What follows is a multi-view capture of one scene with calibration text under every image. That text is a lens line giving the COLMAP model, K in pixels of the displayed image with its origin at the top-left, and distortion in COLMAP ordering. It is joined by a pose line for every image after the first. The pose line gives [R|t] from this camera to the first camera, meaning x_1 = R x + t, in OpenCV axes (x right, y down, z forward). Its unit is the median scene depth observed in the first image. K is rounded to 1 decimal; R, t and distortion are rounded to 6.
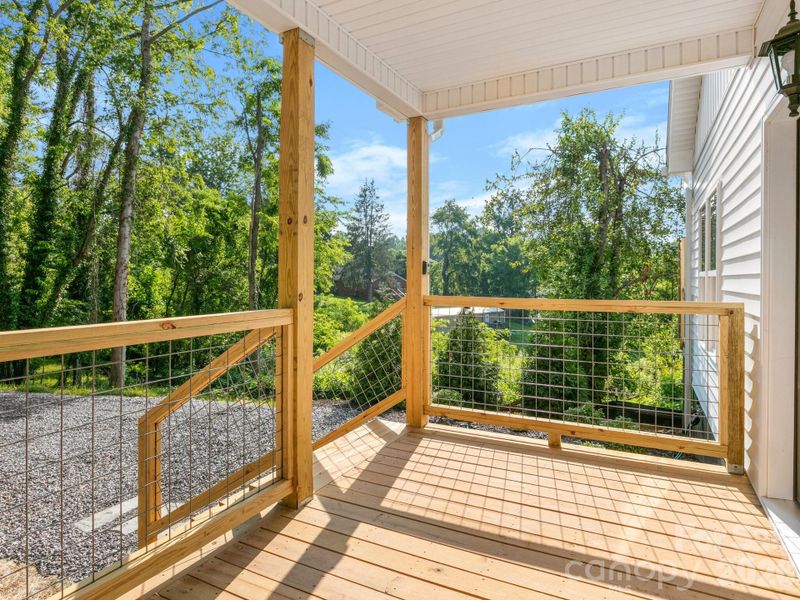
lens RADIAL K [[465.9, 0, 411.1], [0, 465.9, 279.6], [0, 0, 1]] dist [-0.001802, -0.000495]
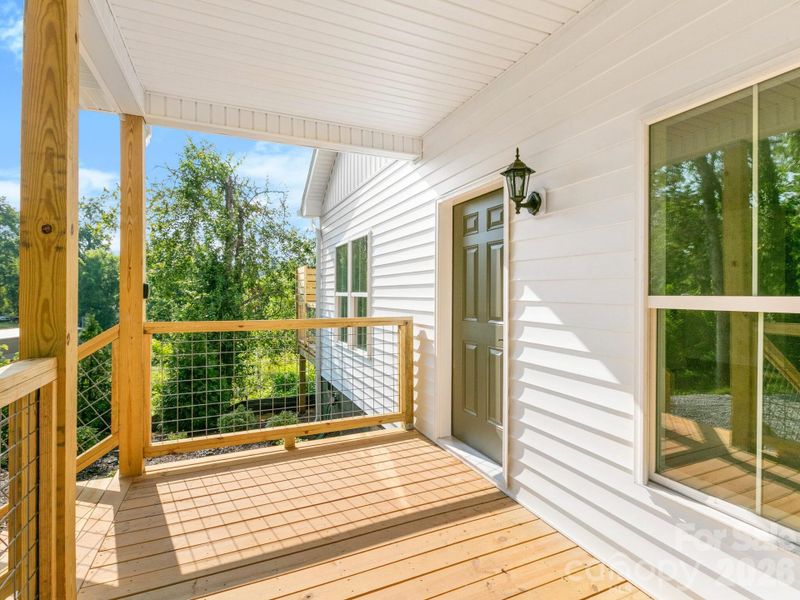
lens RADIAL K [[402.1, 0, 400.6], [0, 402.1, 296.0], [0, 0, 1]] dist [0.009821, -0.002706]
pose [[0.634529, -0.006056, 0.772875, -0.293638], [0.002118, 0.999979, 0.006096, -0.022884], [-0.772896, -0.002231, 0.634529, 0.169737]]
